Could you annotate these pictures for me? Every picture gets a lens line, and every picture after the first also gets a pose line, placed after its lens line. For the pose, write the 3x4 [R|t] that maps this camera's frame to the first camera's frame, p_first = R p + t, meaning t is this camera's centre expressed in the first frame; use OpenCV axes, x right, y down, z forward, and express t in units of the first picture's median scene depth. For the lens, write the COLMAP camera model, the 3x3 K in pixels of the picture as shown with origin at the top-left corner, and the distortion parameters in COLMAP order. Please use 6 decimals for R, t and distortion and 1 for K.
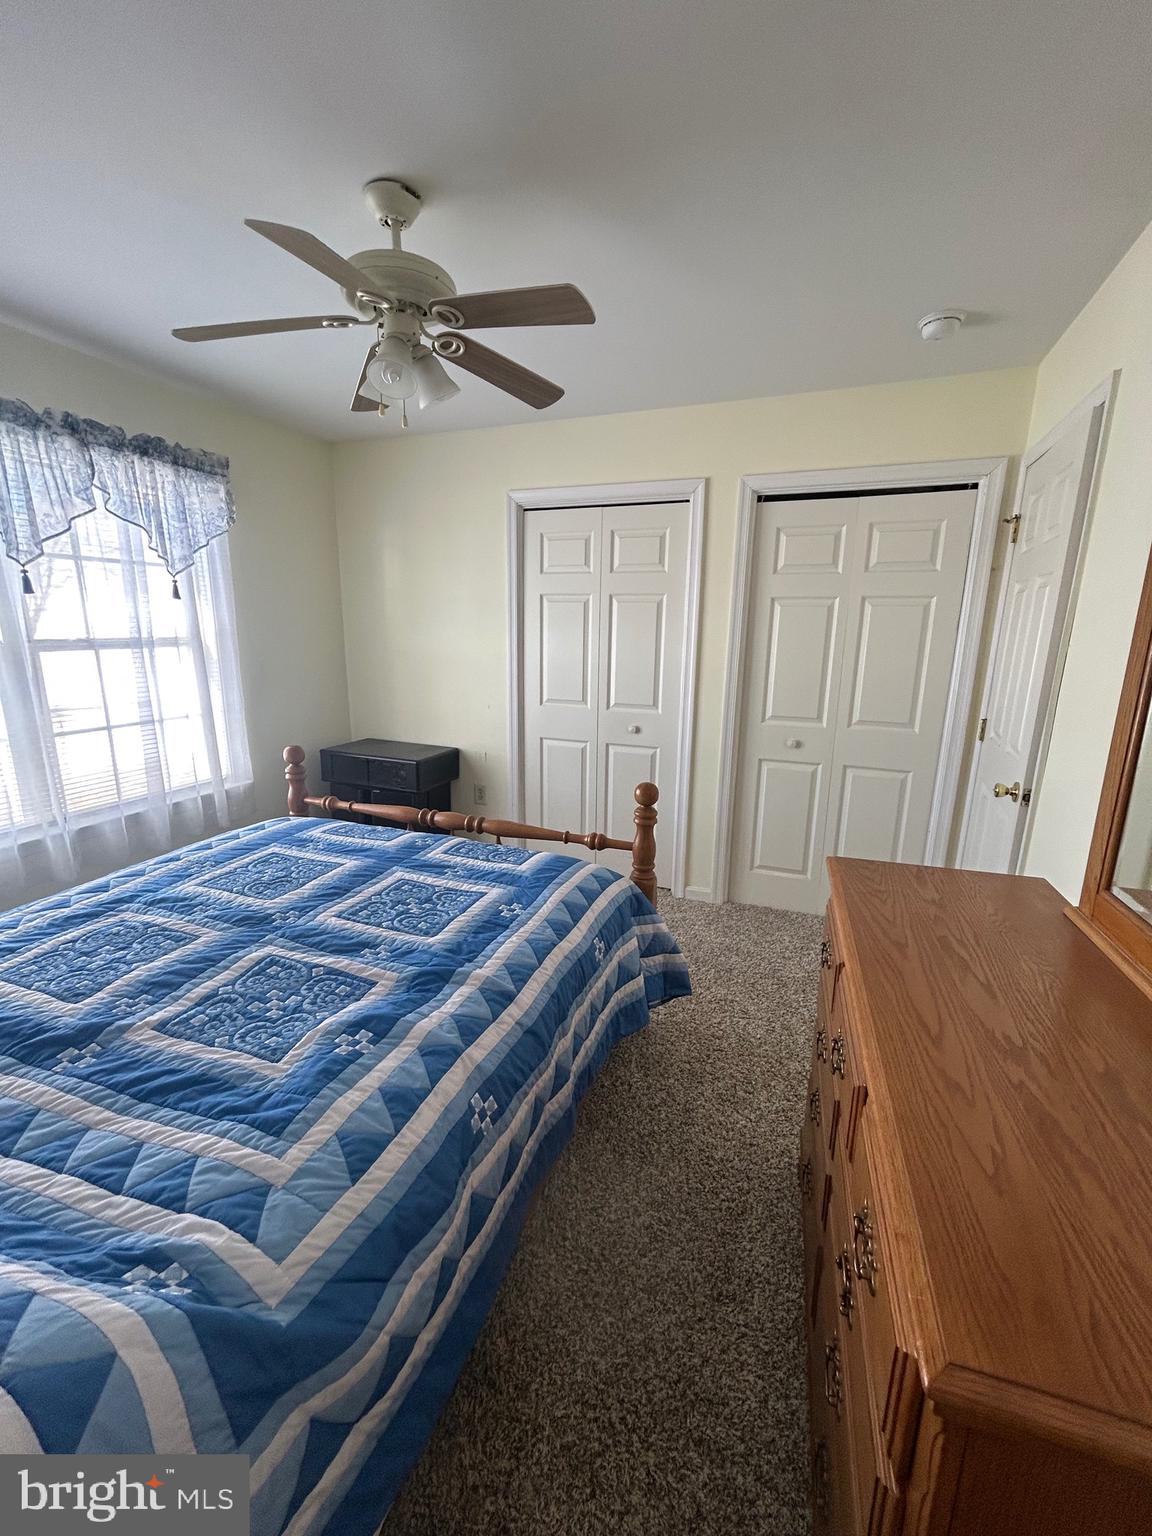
lens RADIAL K [[627.6, 0, 573.2], [0, 627.6, 761.5], [0, 0, 1]] dist [0.000551, 0.000787]
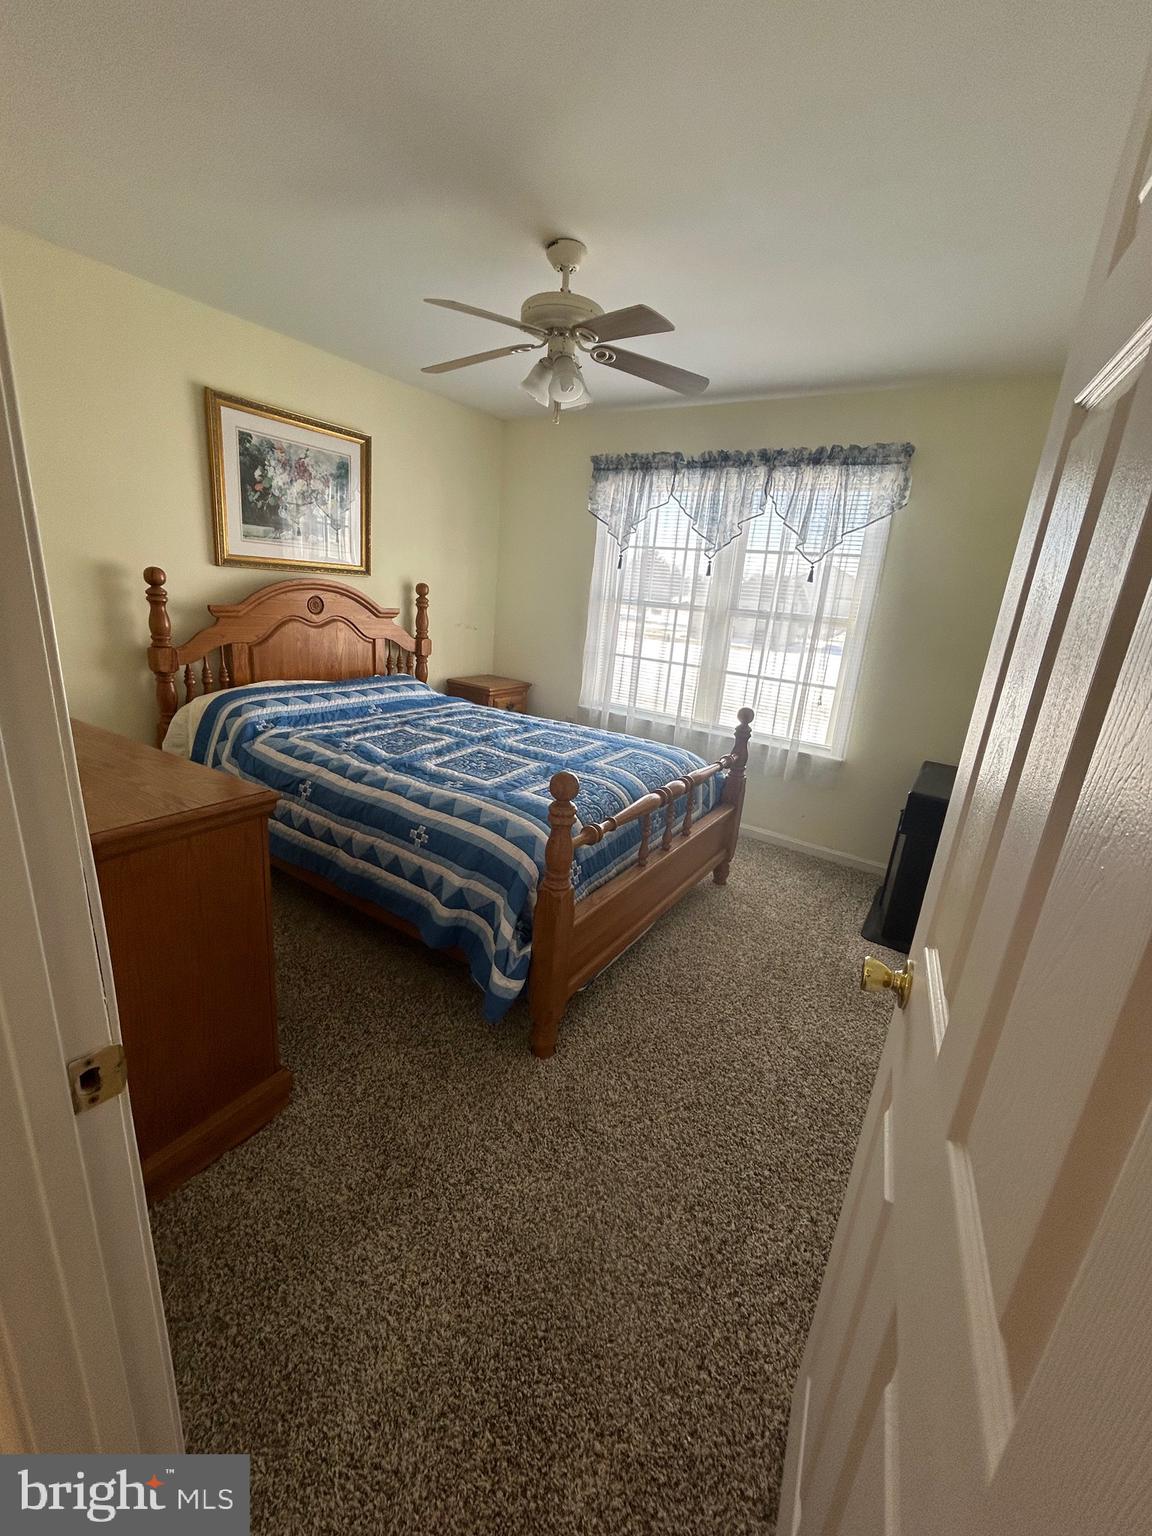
lens RADIAL K [[627.6, 0, 573.2], [0, 627.6, 761.5], [0, 0, 1]] dist [0.000551, 0.000787]
pose [[-0.210088, 0.238140, -0.948237, 0.915677], [-0.292810, 0.910037, 0.293420, -0.227711], [0.932805, 0.339297, -0.121458, 1.145803]]
